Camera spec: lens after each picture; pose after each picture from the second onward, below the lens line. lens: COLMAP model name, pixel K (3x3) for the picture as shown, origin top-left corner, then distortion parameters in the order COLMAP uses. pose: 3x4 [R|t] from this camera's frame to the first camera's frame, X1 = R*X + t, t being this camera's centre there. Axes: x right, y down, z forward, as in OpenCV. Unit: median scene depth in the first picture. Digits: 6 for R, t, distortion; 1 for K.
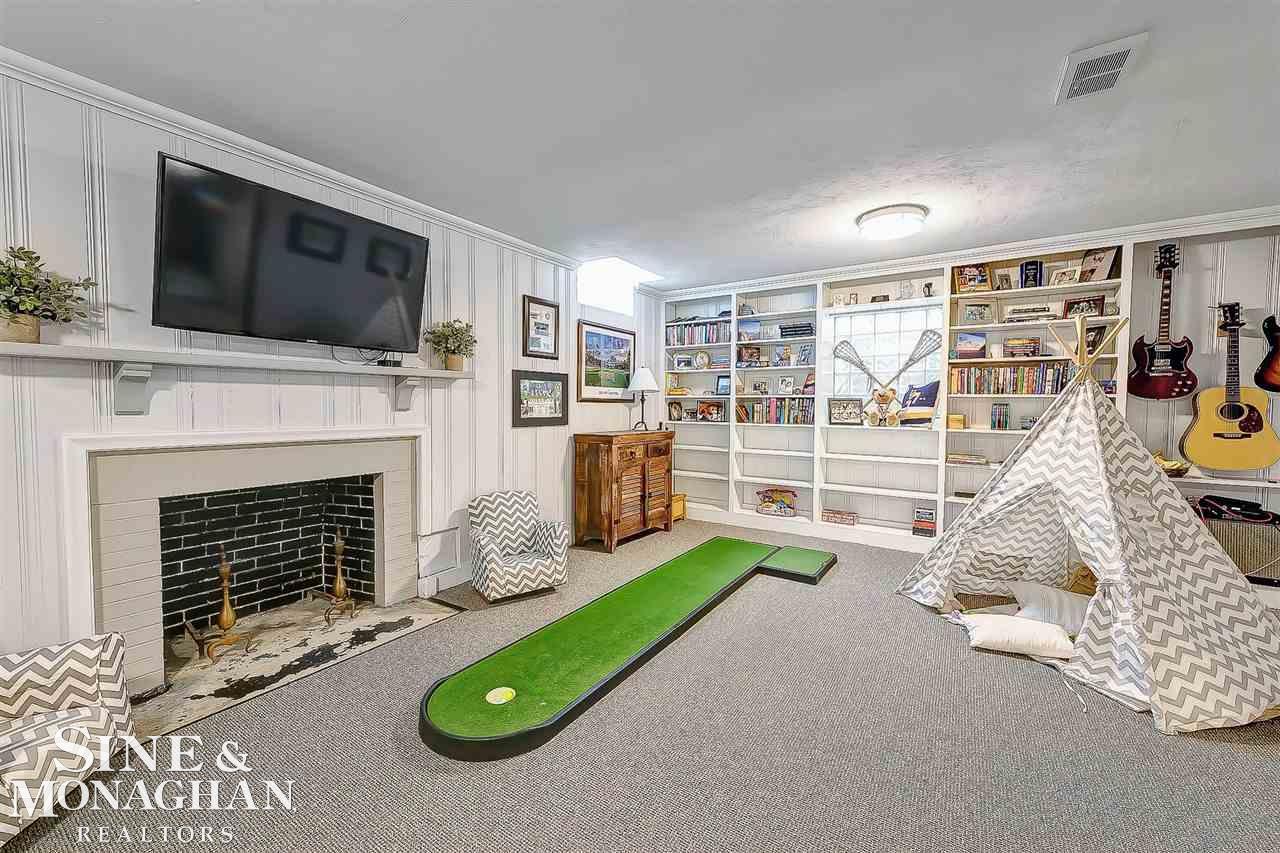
lens RADIAL K [[501.5, 0, 644.9], [0, 501.5, 424.0], [0, 0, 1]] dist [0.010582, -0.000208]
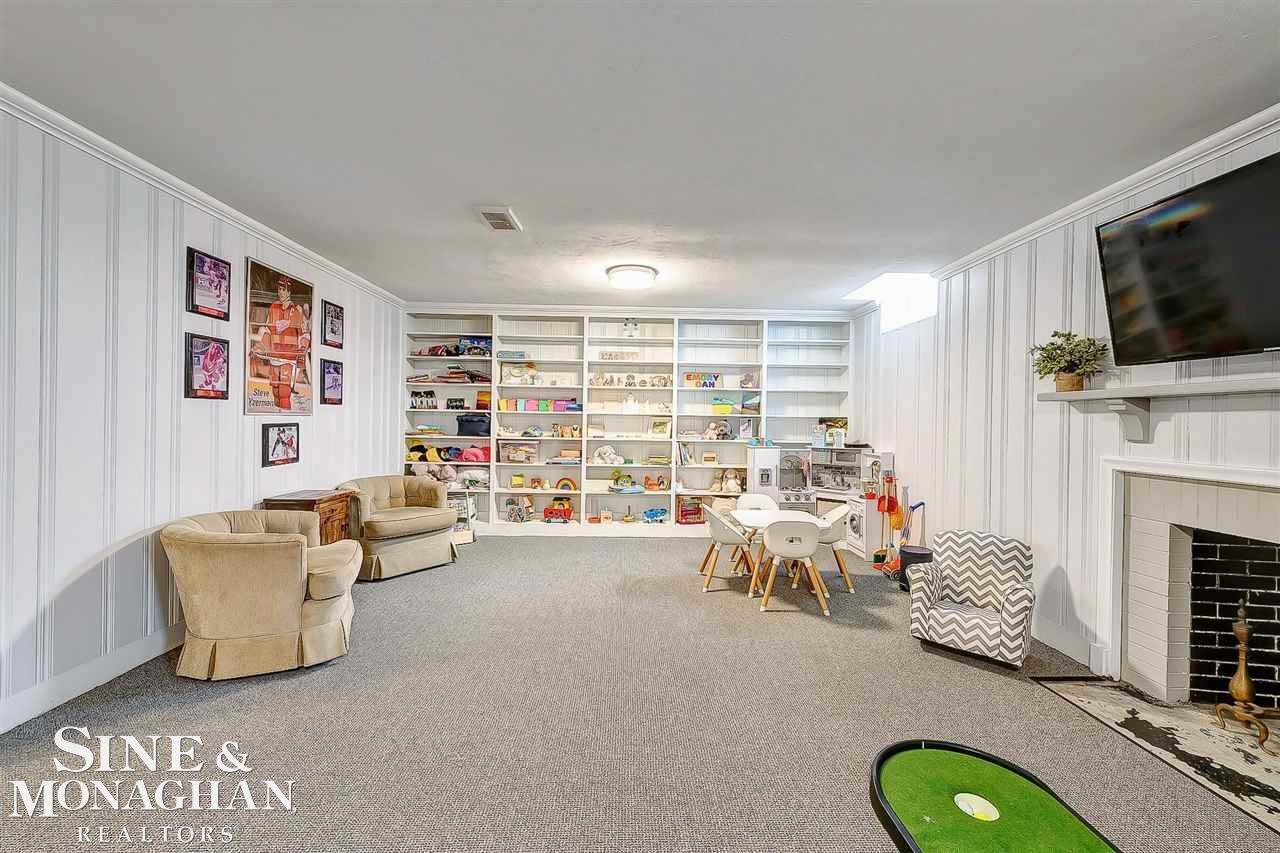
lens RADIAL K [[501.5, 0, 643.8], [0, 501.5, 423.0], [0, 0, 1]] dist [0.010582, -0.000208]
pose [[-0.819876, -0.018627, -0.572238, 0.301876], [-0.044670, 0.998505, 0.031499, -0.026043], [0.570796, 0.051387, -0.819483, 0.674639]]
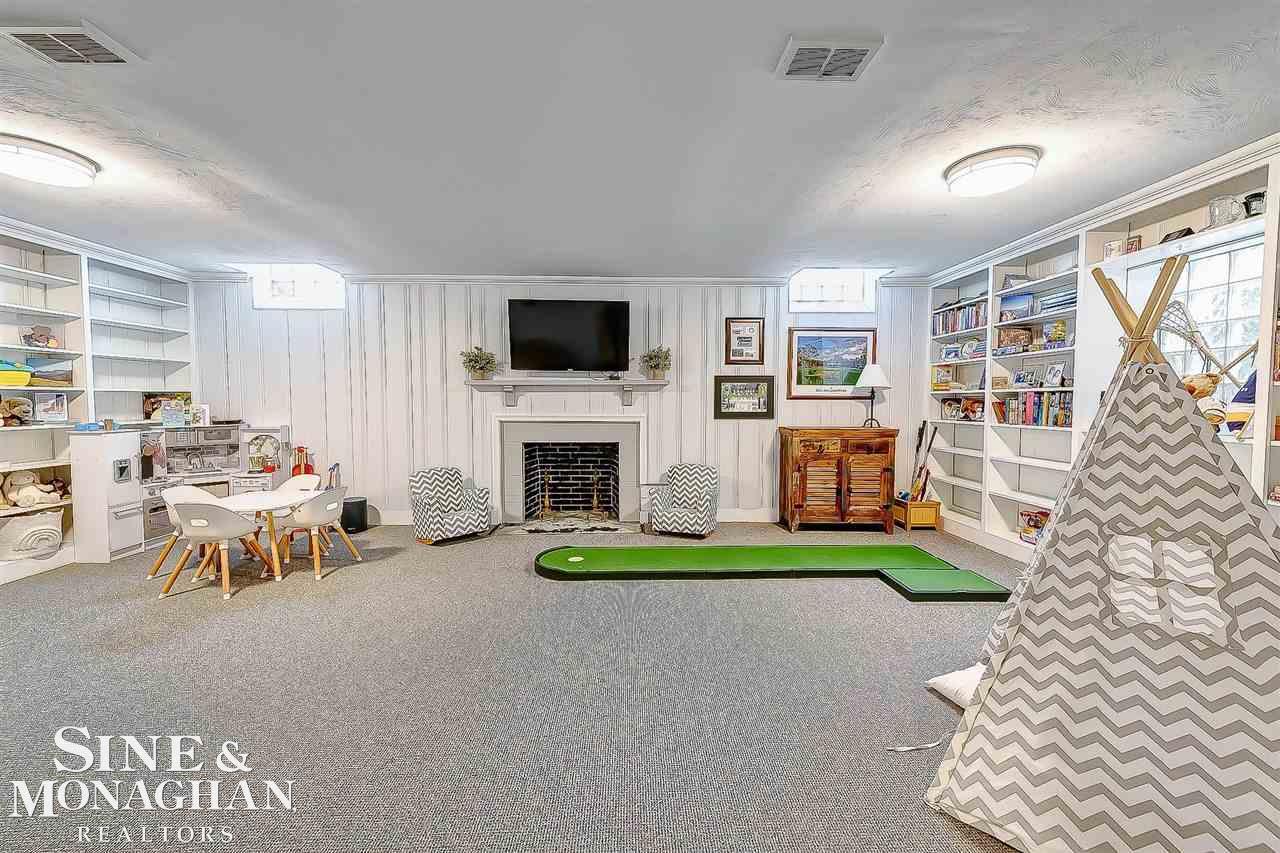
lens RADIAL K [[501.5, 0, 638.9], [0, 501.5, 424.5], [0, 0, 1]] dist [0.010582, -0.000208]
pose [[0.565125, 0.033571, -0.824322, 0.688363], [-0.029172, 0.999360, 0.020700, -0.000044], [0.824489, 0.012349, 0.565743, 0.074631]]
